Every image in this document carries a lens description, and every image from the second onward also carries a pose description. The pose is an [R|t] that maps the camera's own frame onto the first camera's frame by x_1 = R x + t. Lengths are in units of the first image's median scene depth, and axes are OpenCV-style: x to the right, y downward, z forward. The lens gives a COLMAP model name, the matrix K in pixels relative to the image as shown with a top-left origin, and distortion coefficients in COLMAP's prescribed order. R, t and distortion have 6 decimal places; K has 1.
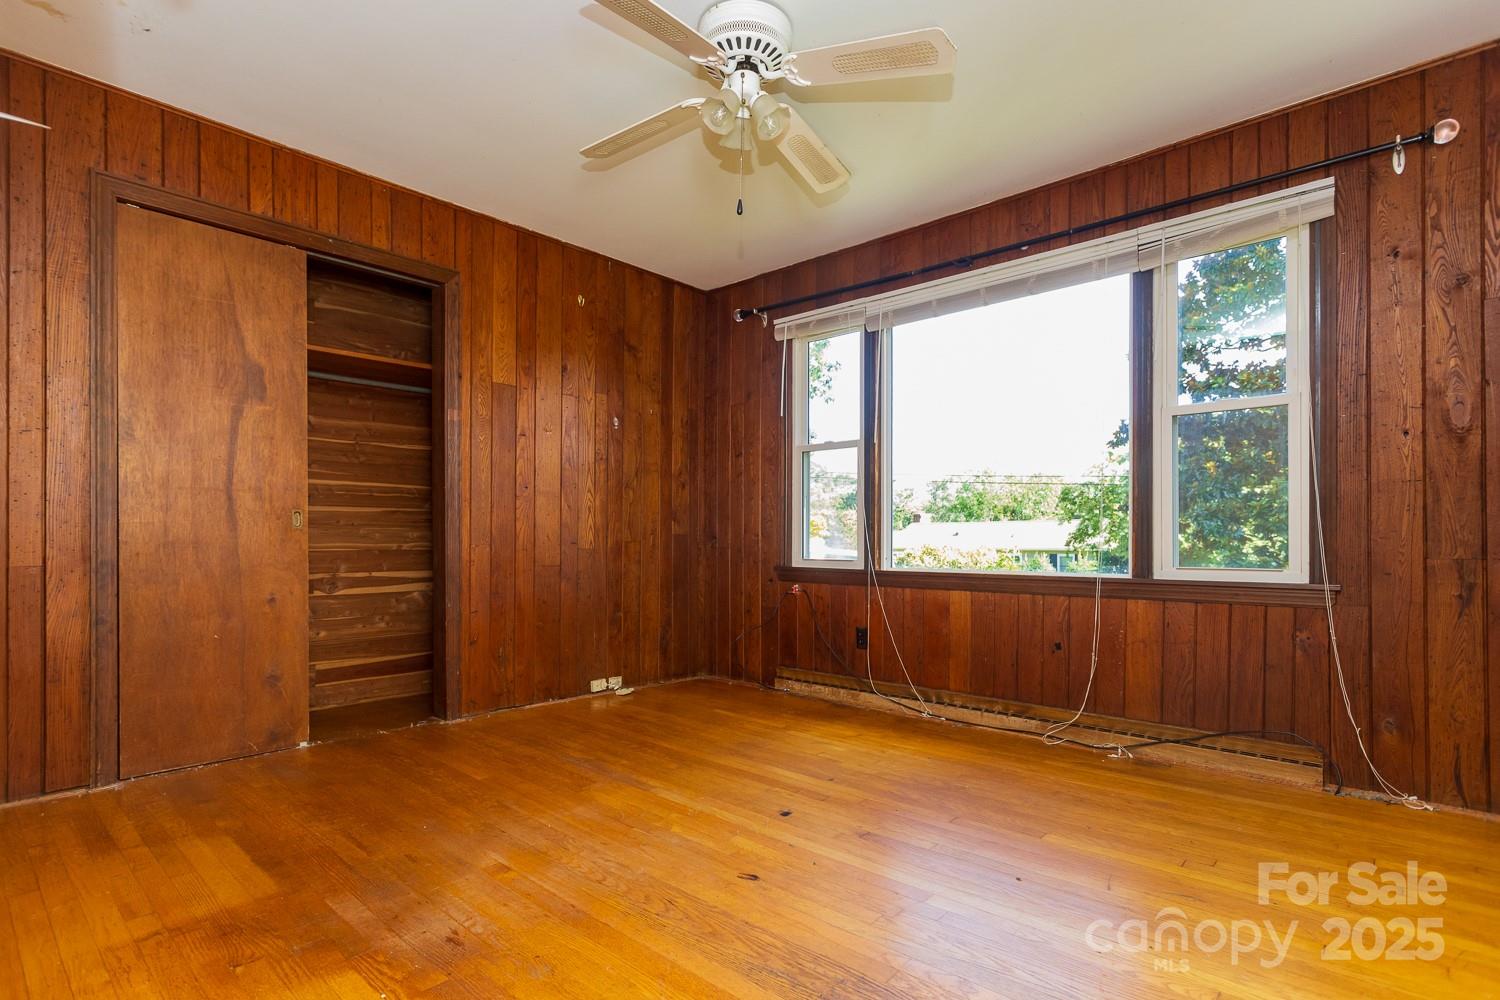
lens RADIAL K [[731.0, 0, 739.8], [0, 731.0, 533.9], [0, 0, 1]] dist [0.002106, 0.000498]
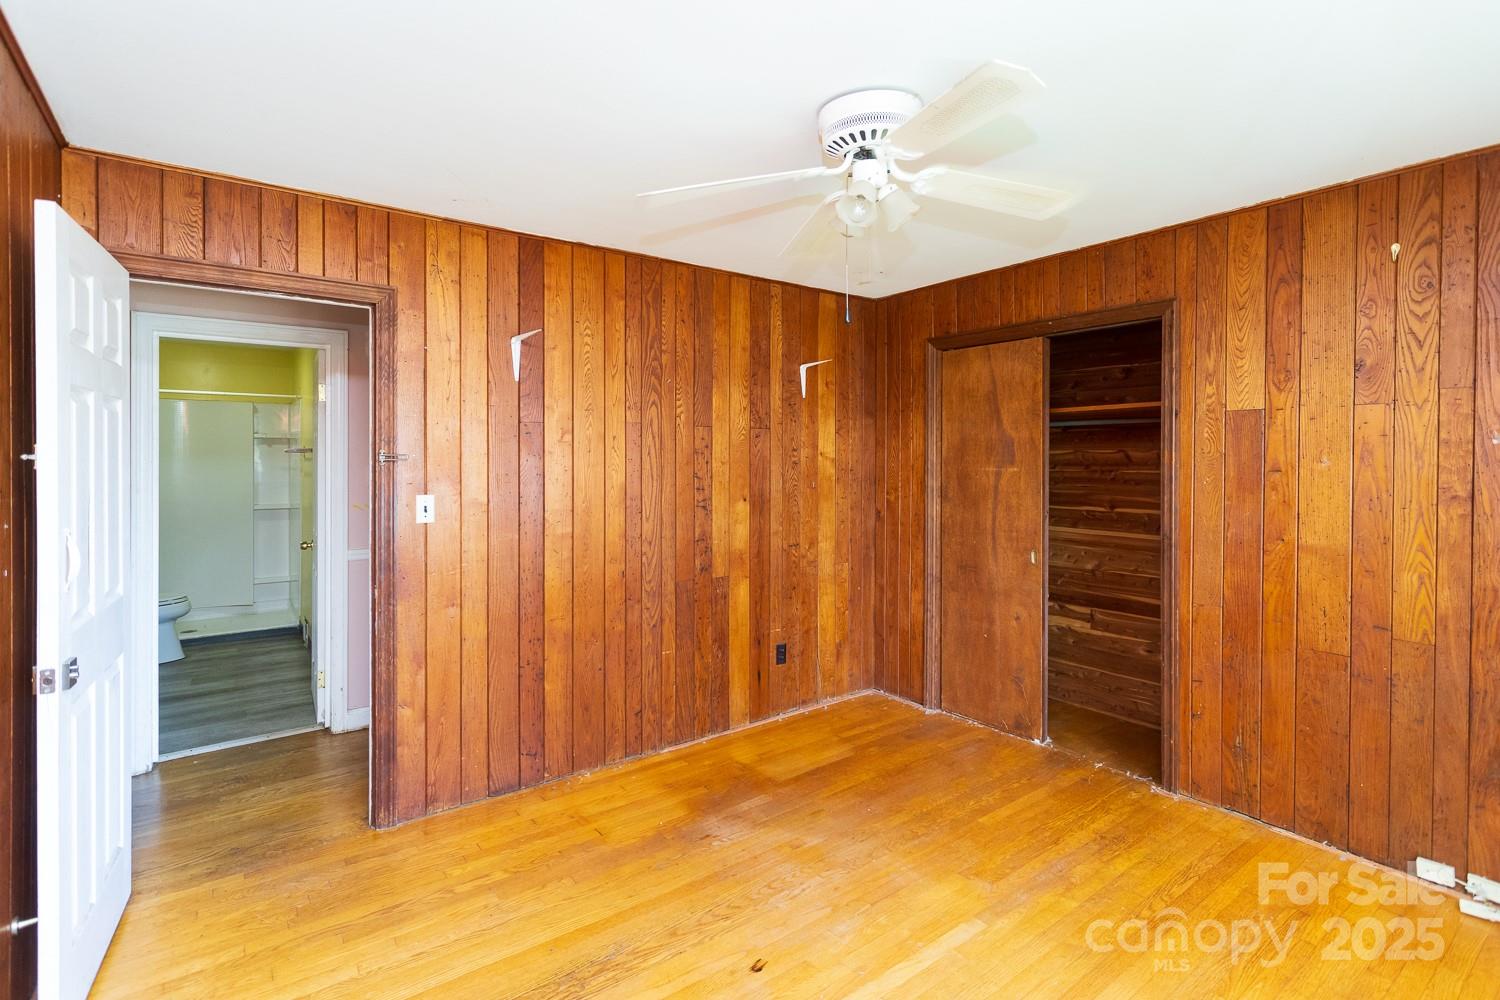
lens RADIAL K [[731.0, 0, 753.3], [0, 731.0, 464.1], [0, 0, 1]] dist [0.002106, 0.000498]
pose [[-0.187339, 0.008761, -0.982256, 0.711760], [0.002626, 0.999961, 0.008418, -0.193433], [0.982292, -0.001002, -0.187355, 0.784002]]
